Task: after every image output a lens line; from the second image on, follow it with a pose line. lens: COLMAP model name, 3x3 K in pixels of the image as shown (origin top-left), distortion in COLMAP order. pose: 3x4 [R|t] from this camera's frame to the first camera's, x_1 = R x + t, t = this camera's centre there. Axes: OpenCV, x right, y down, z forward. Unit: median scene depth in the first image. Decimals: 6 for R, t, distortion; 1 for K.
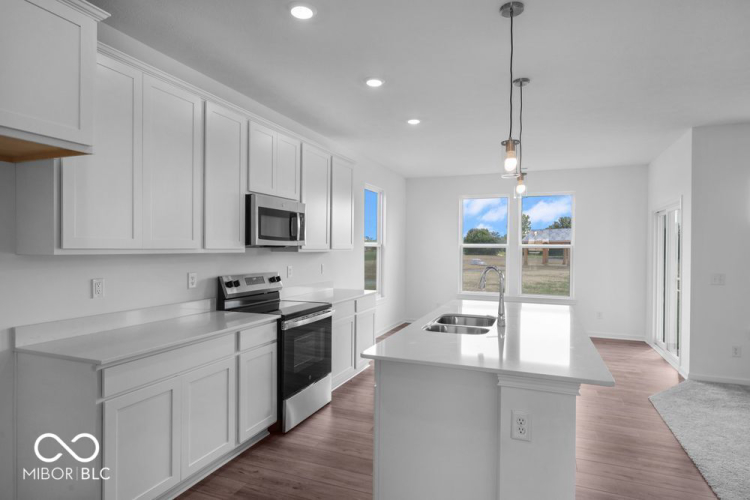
lens RADIAL K [[418.7, 0, 374.2], [0, 418.7, 249.5], [0, 0, 1]] dist [0.004288, 0.001043]
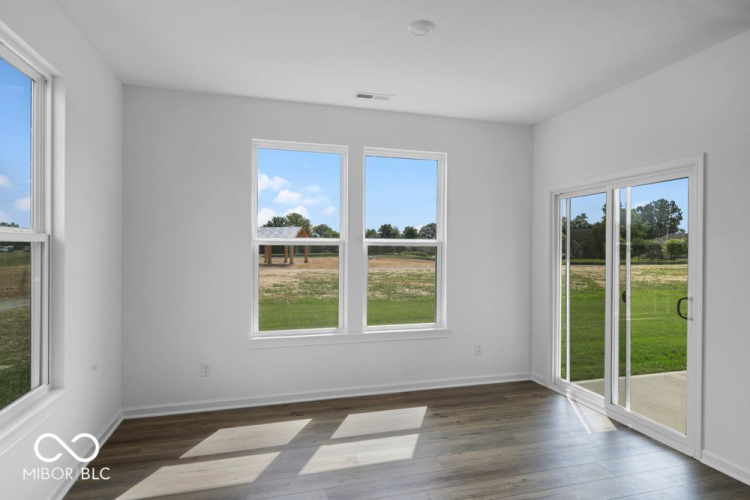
lens RADIAL K [[418.7, 0, 372.3], [0, 418.7, 248.4], [0, 0, 1]] dist [0.004288, 0.001043]
pose [[0.791297, -0.003755, 0.611420, 0.018494], [0.002601, 0.999993, 0.002774, -0.002987], [-0.611426, -0.000605, 0.791301, 0.885740]]
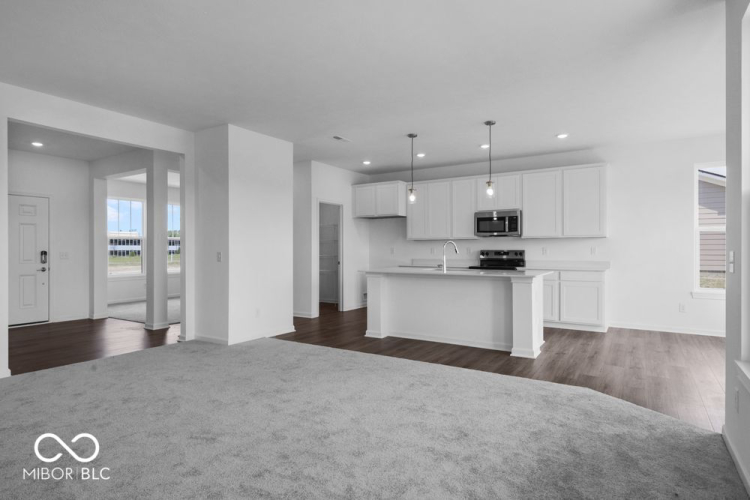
lens RADIAL K [[418.7, 0, 375.1], [0, 418.7, 249.6], [0, 0, 1]] dist [0.004288, 0.001043]
pose [[-0.192643, -0.004005, -0.981261, 1.432908], [-0.003031, 0.999989, -0.003487, 0.053693], [0.981264, 0.002302, -0.192653, 0.649797]]
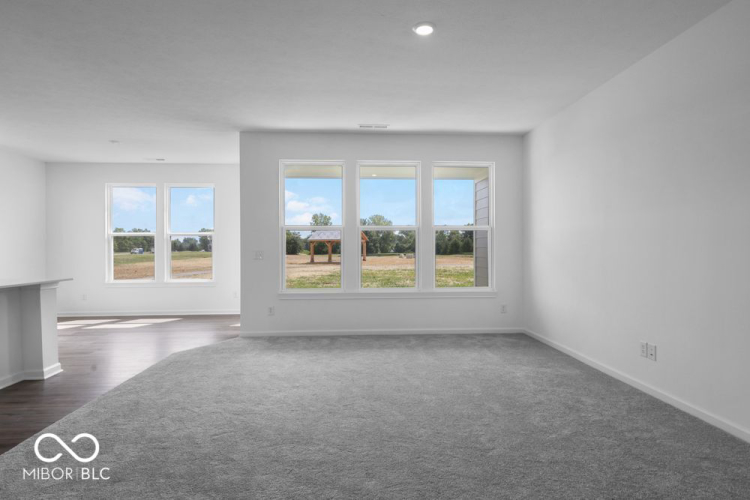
lens RADIAL K [[418.7, 0, 374.2], [0, 418.7, 252.2], [0, 0, 1]] dist [0.004288, 0.001043]
pose [[0.904719, -0.015397, 0.425730, 0.591073], [0.012918, 0.999879, 0.008708, 0.055256], [-0.425813, -0.002378, 0.904808, -0.282143]]
